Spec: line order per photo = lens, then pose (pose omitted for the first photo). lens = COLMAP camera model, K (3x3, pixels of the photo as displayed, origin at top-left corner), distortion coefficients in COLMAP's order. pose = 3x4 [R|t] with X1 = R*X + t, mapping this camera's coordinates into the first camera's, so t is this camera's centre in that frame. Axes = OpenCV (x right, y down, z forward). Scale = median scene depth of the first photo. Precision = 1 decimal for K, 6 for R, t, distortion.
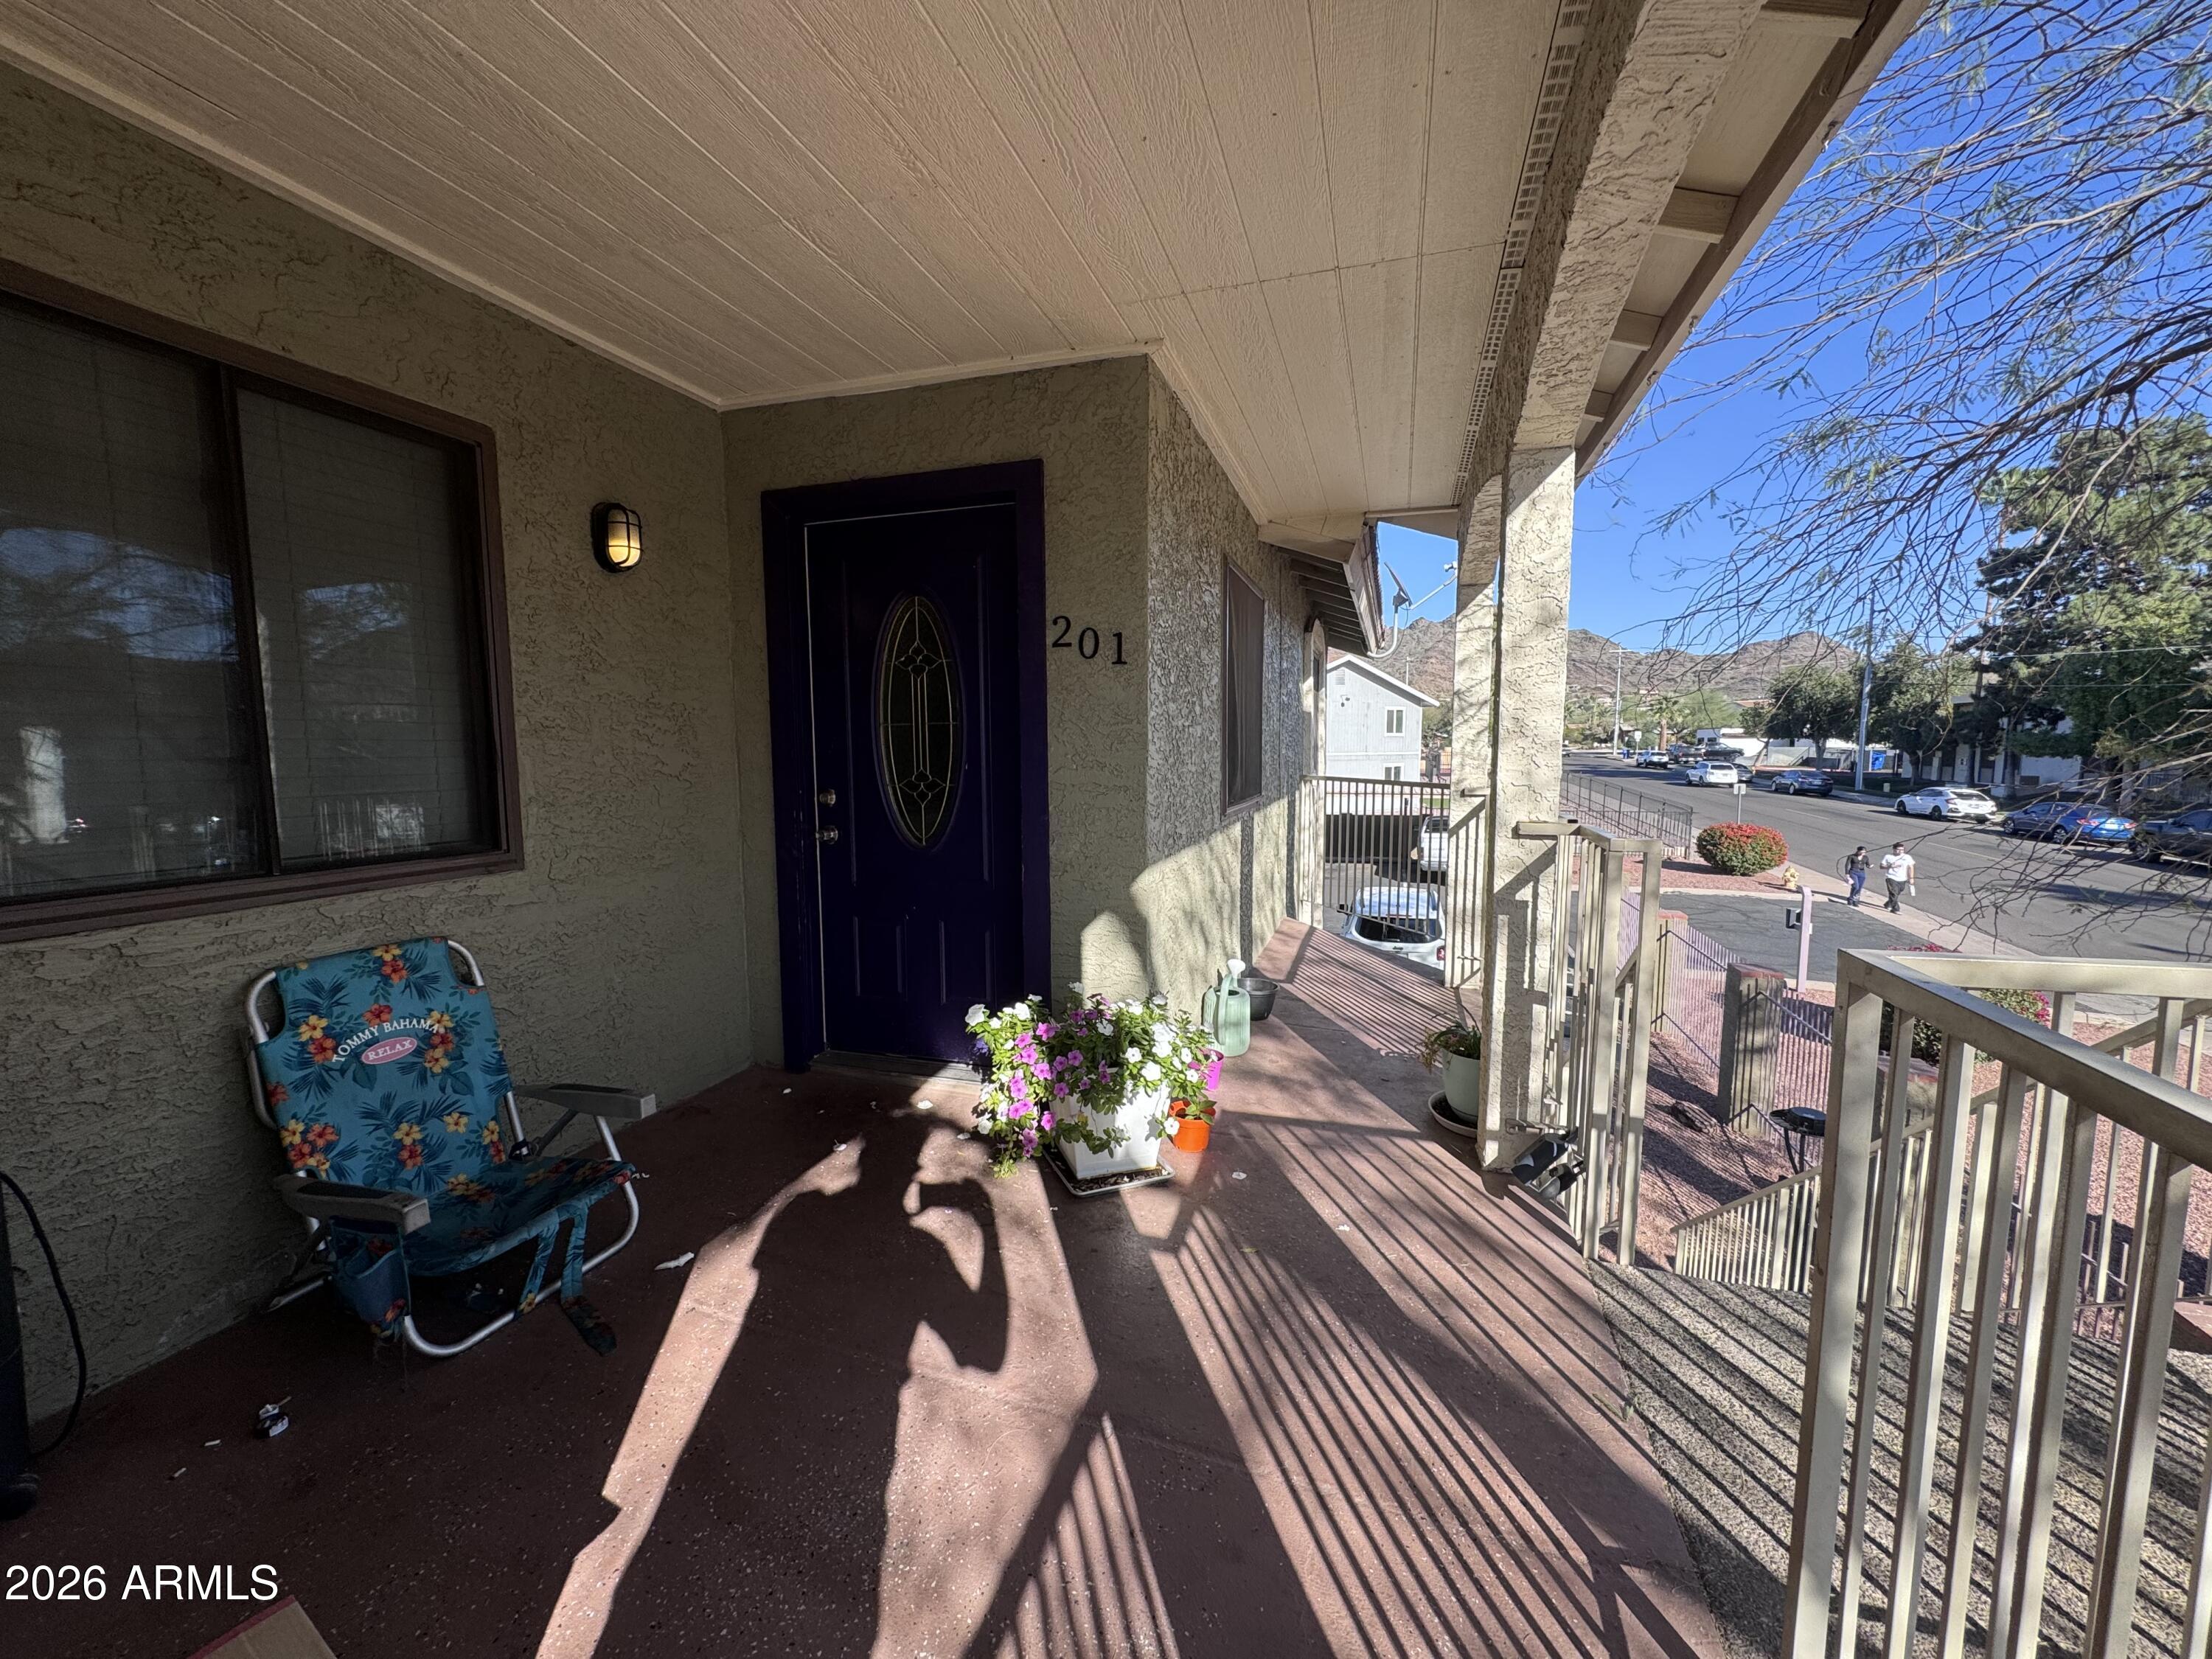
lens RADIAL K [[882.6, 0, 1102.2], [0, 882.6, 832.4], [0, 0, 1]] dist [-0.002776, 0.000432]
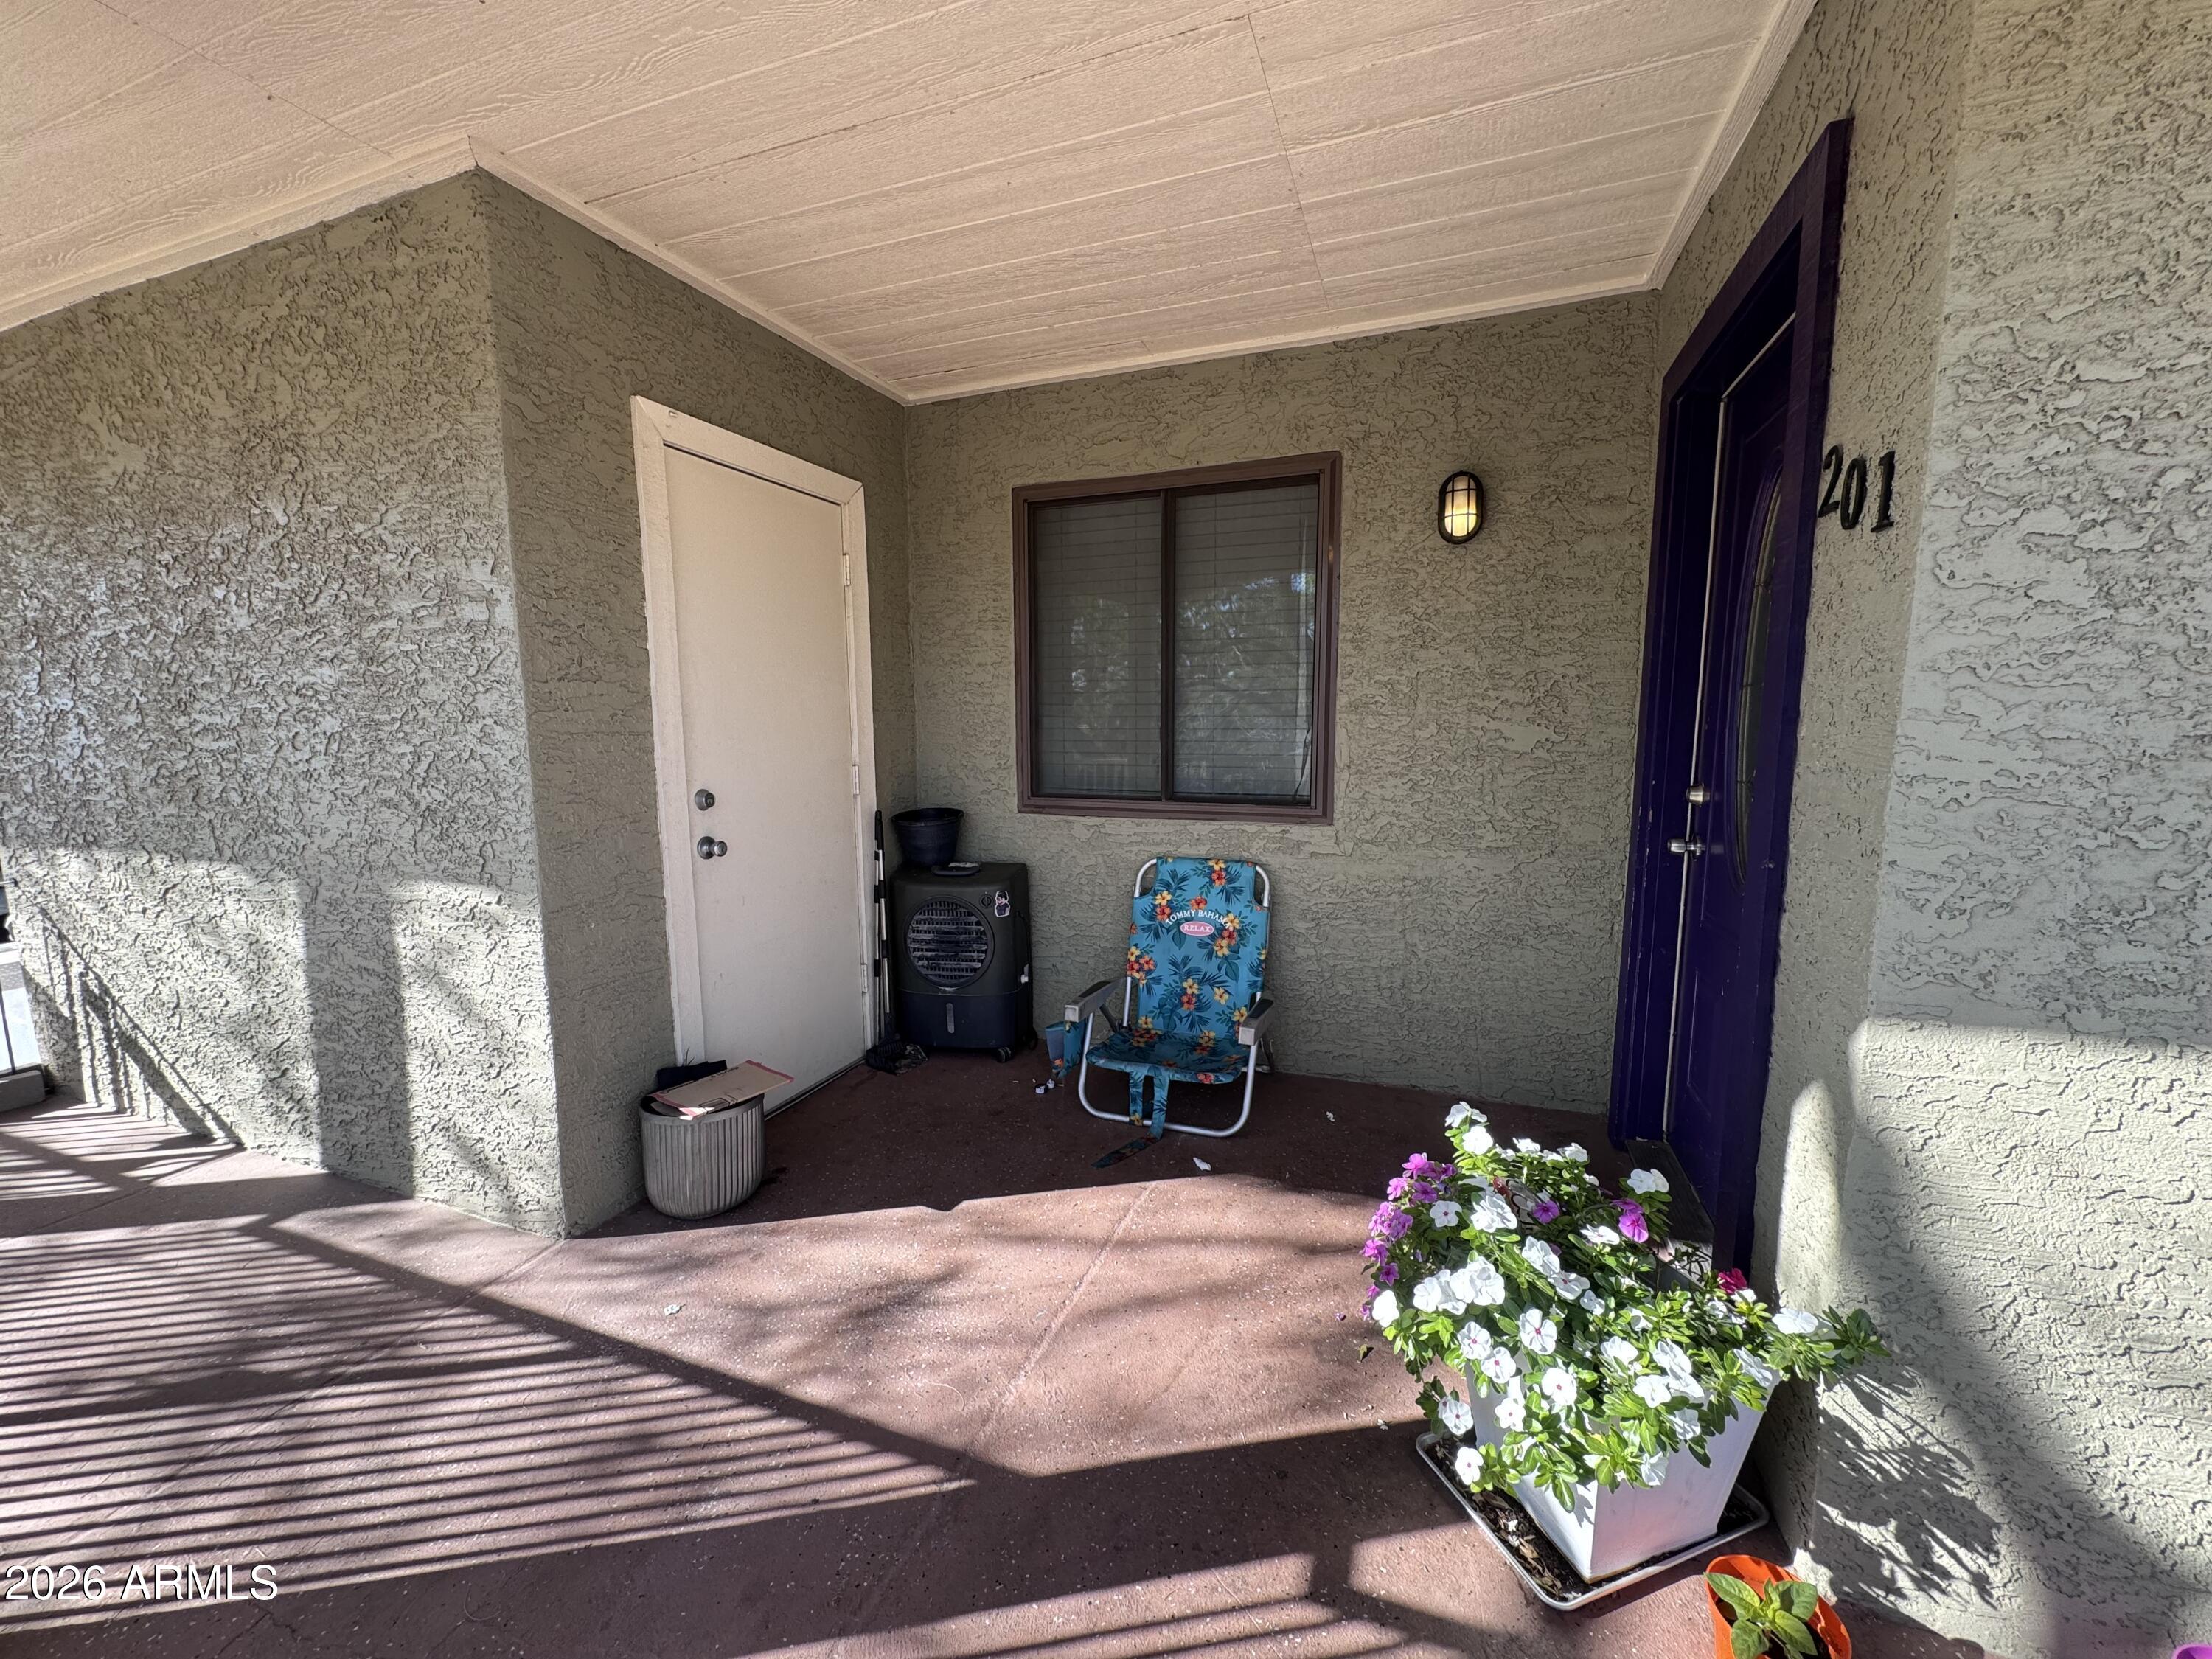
lens RADIAL K [[882.6, 0, 1102.2], [0, 882.6, 832.4], [0, 0, 1]] dist [-0.002776, 0.000432]
pose [[-0.049392, 0.131465, -0.990090, 0.620040], [-0.091665, 0.986519, 0.135563, -0.093782], [0.994564, 0.097453, -0.036676, 0.858006]]
